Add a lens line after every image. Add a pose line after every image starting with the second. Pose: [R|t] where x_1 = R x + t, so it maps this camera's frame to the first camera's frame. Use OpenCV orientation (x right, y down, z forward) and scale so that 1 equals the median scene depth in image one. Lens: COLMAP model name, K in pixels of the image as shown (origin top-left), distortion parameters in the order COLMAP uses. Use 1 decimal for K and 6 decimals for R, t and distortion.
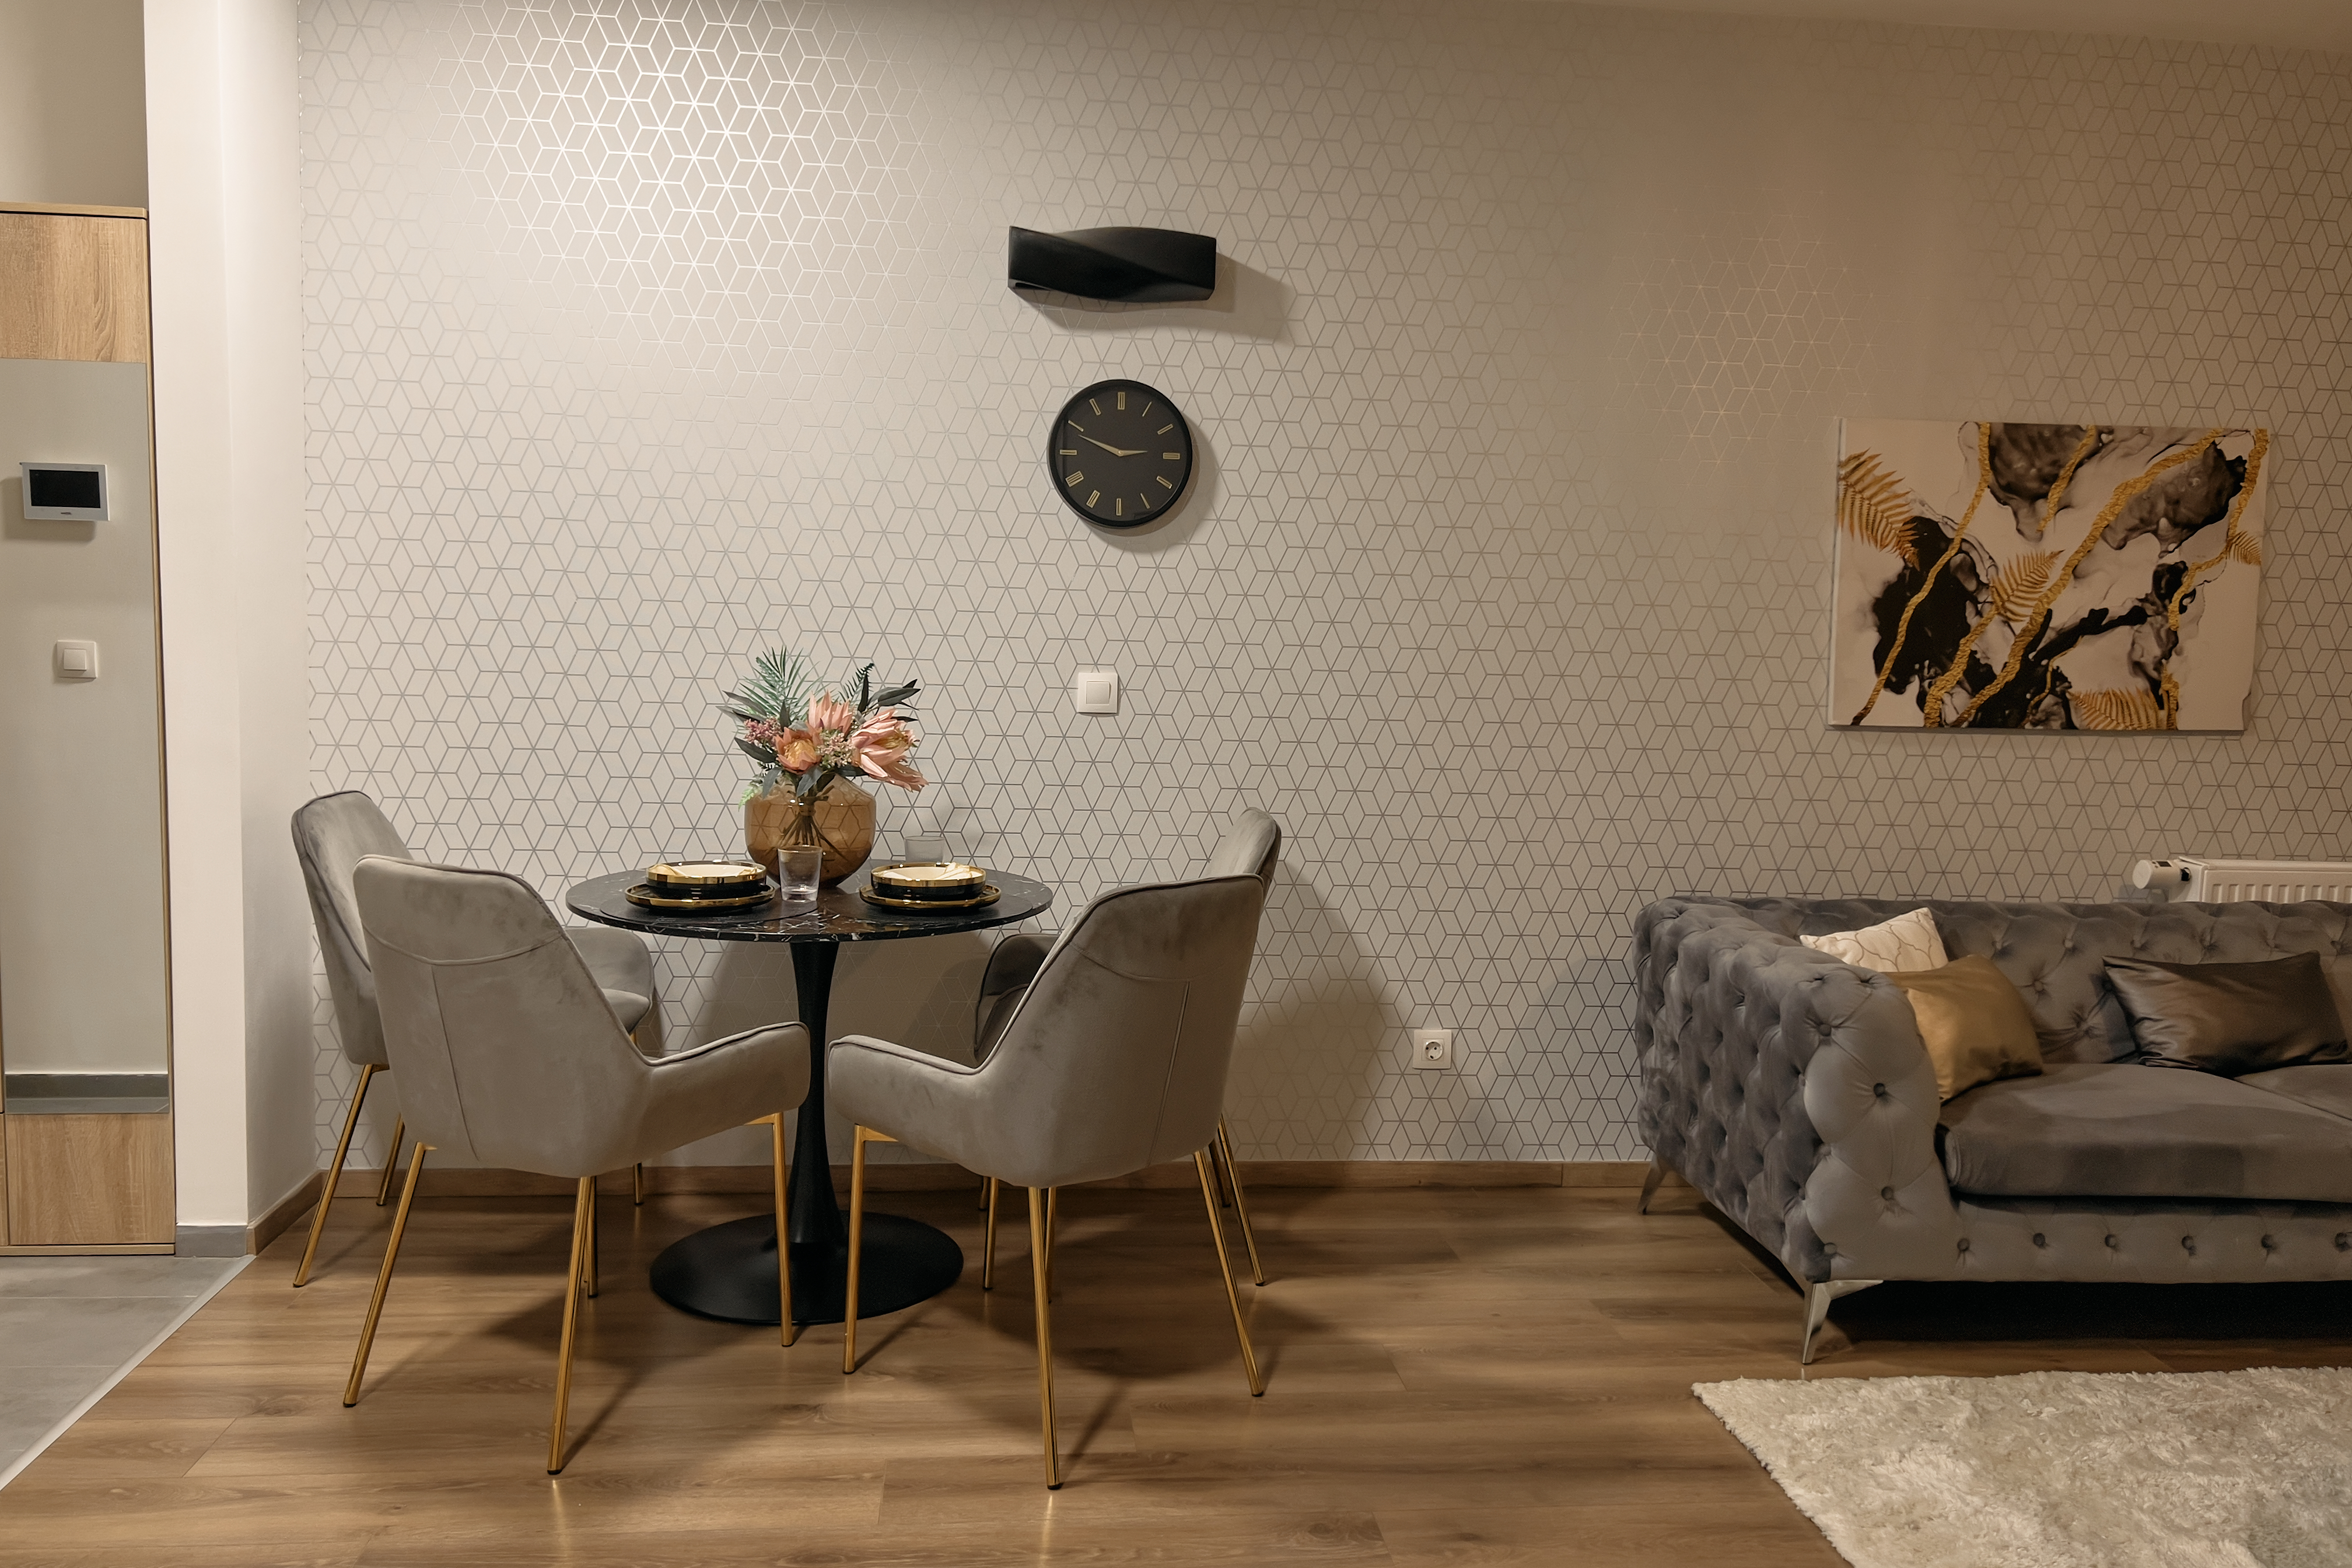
lens RADIAL K [[1769.2, 0, 1182.4], [0, 1769.2, 782.9], [0, 0, 1]] dist [0.033744, -0.026482]
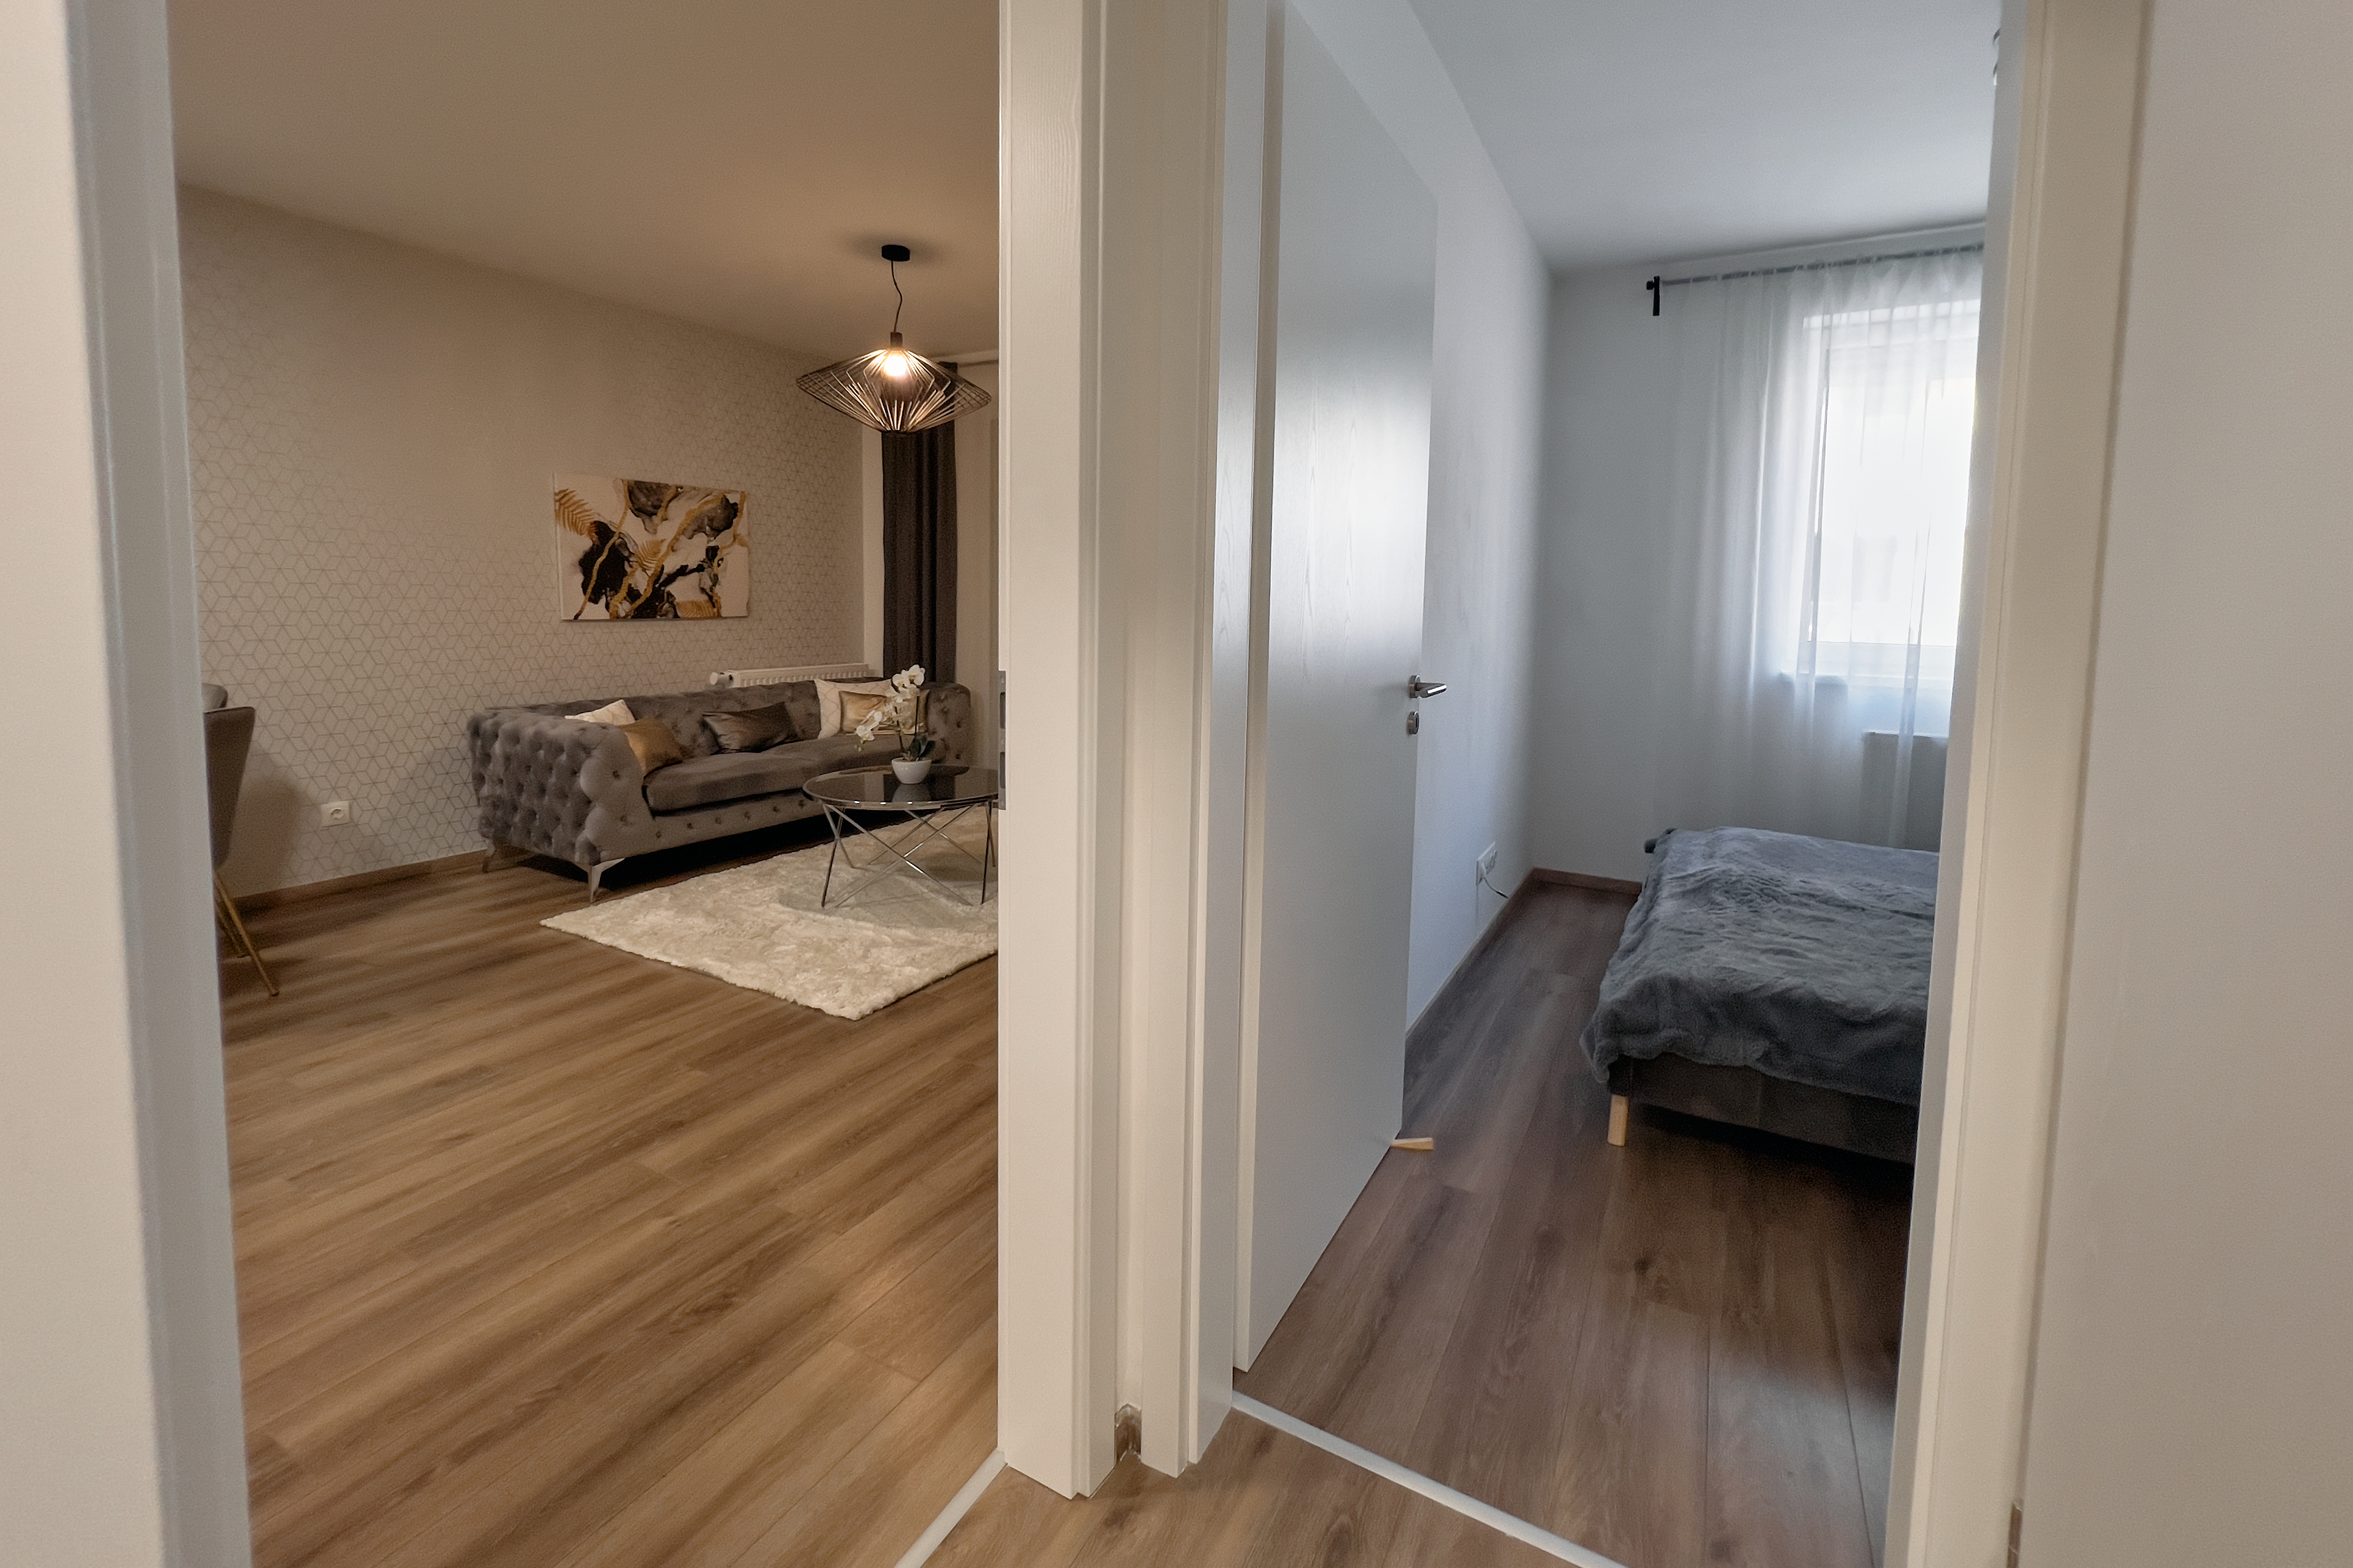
lens RADIAL K [[980.1, 0, 1183.9], [0, 980.1, 667.7], [0, 0, 1]] dist [-0.000295, -0.000038]
pose [[0.574092, -0.078390, 0.815029, -0.155130], [0.076966, 0.996166, 0.041598, 0.031274], [-0.815165, 0.038848, 0.577924, -0.248405]]
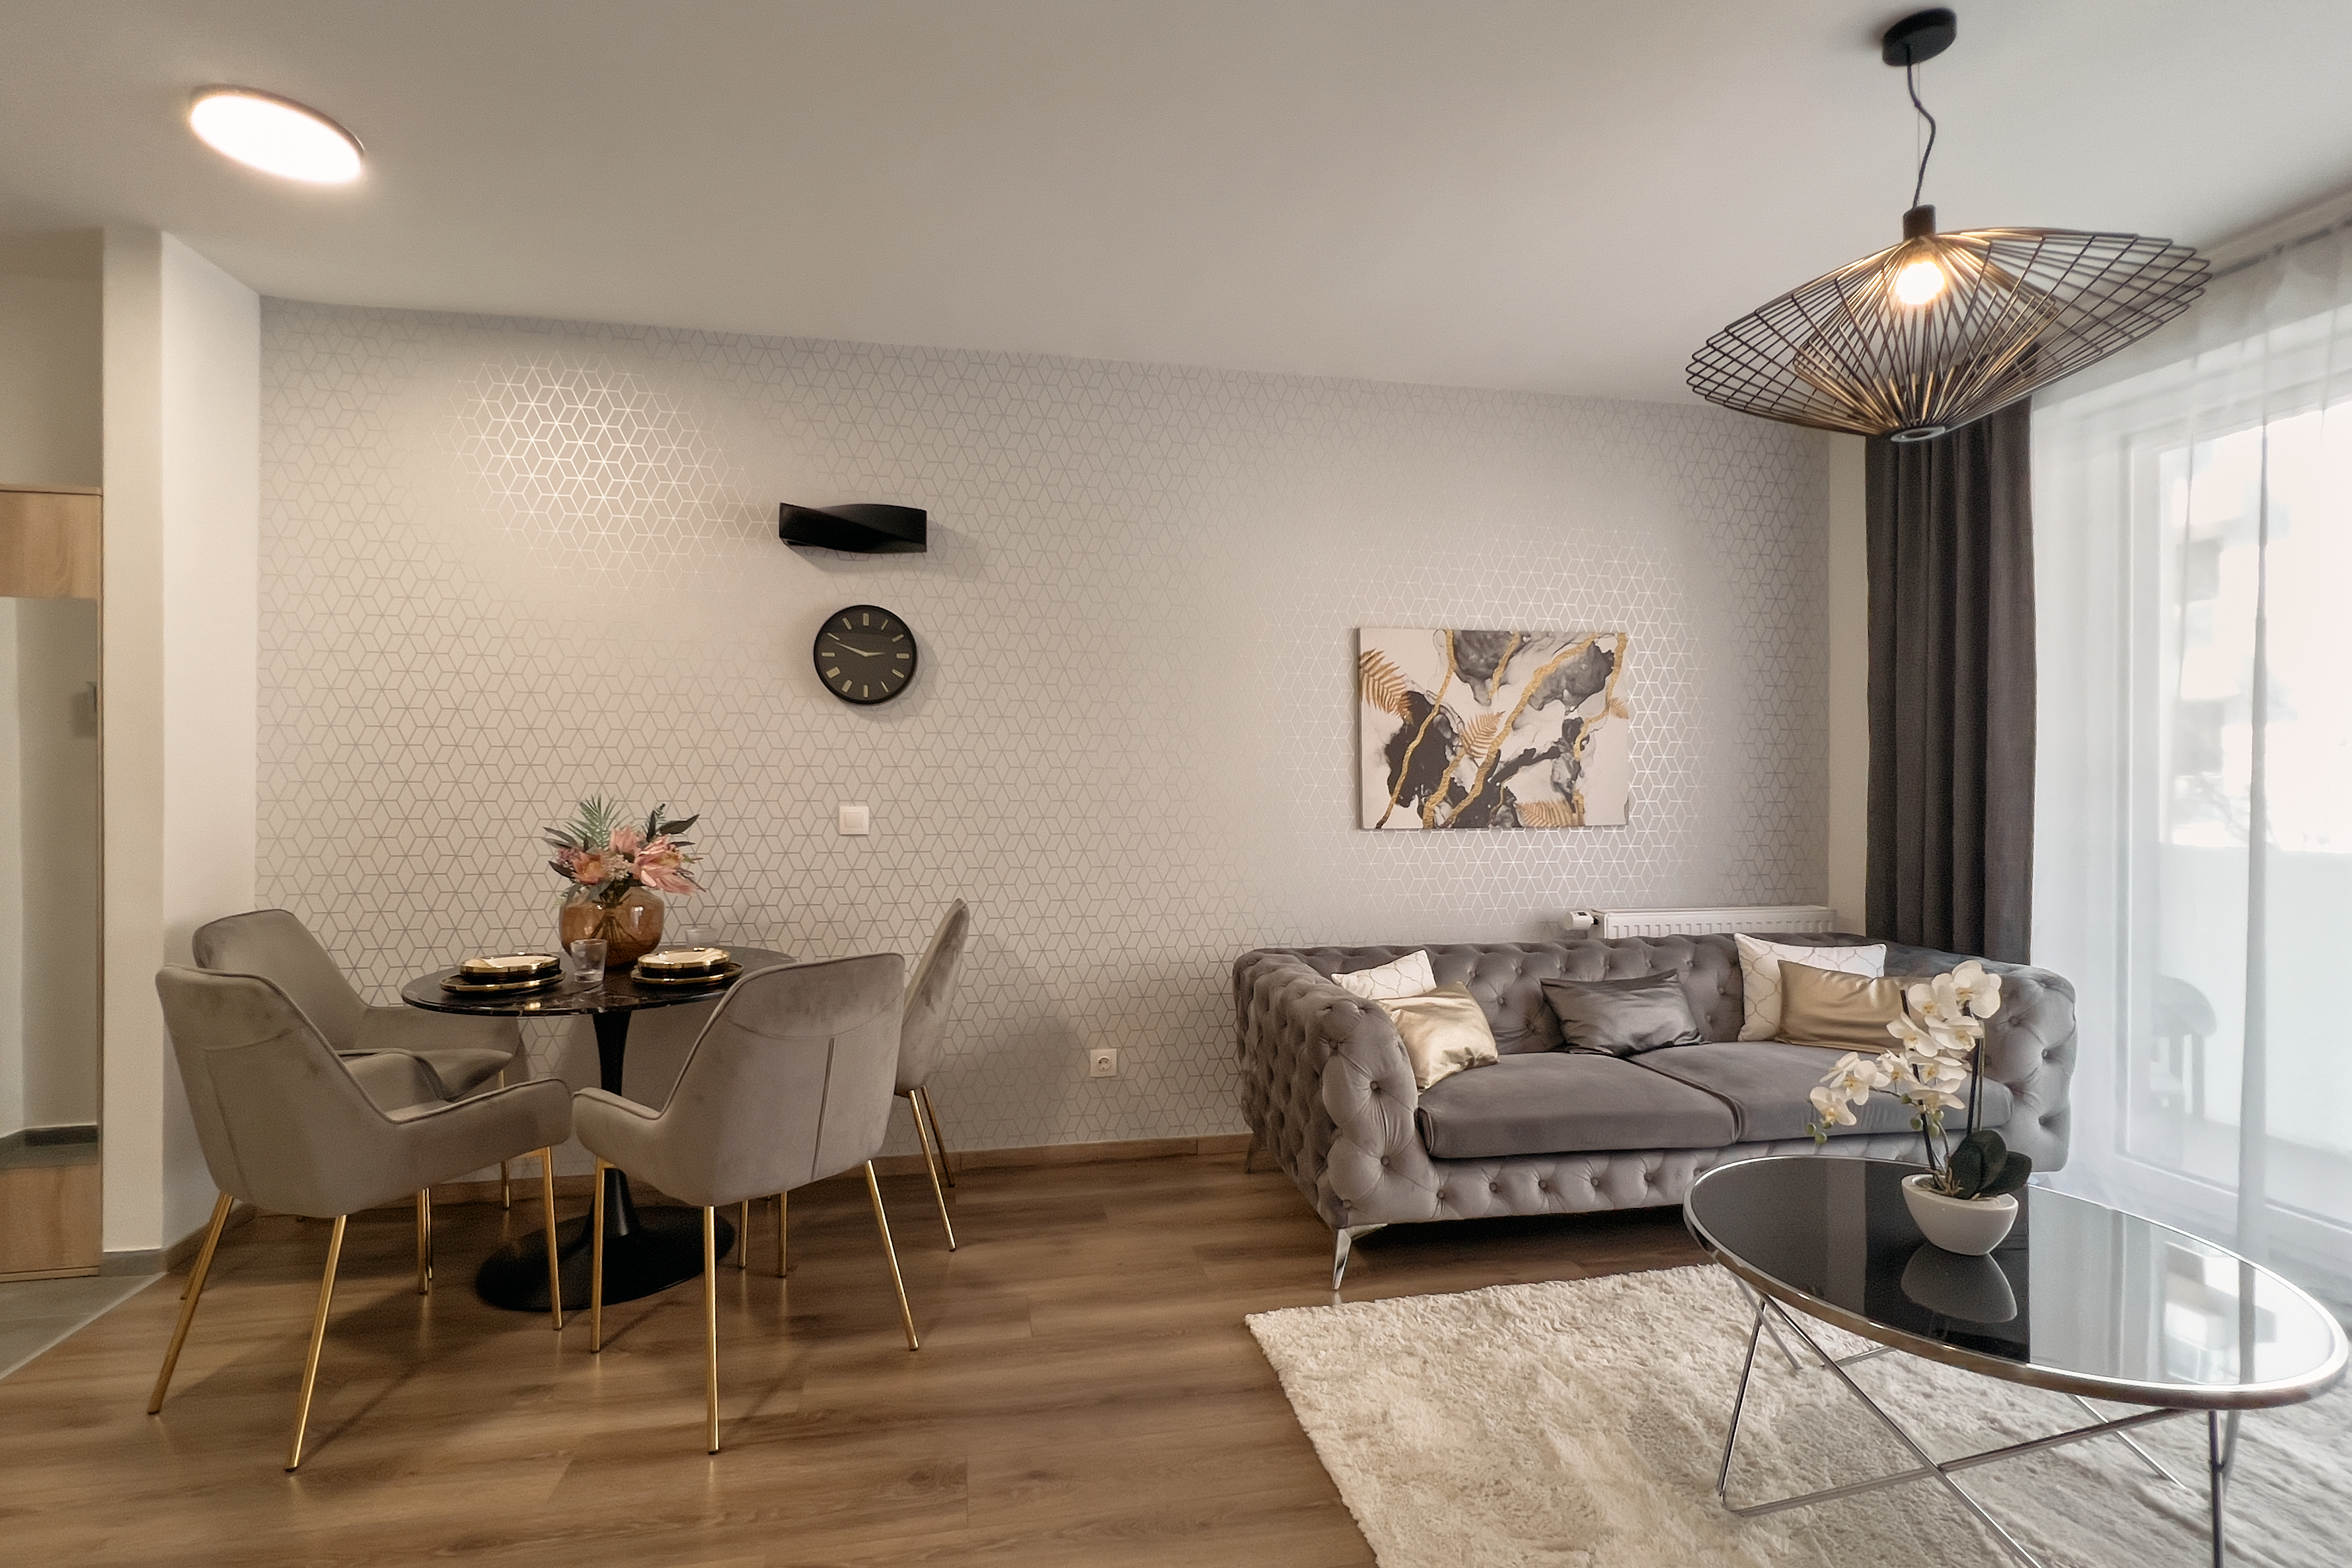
lens RADIAL K [[1054.0, 0, 1162.9], [0, 1054.0, 782.0], [0, 0, 1]] dist [-0.002488, 0.000004]
pose [[0.996329, -0.025922, 0.081584, 0.125458], [0.033213, 0.995449, -0.089324, 0.001703], [-0.078898, 0.091706, 0.992656, 0.126325]]
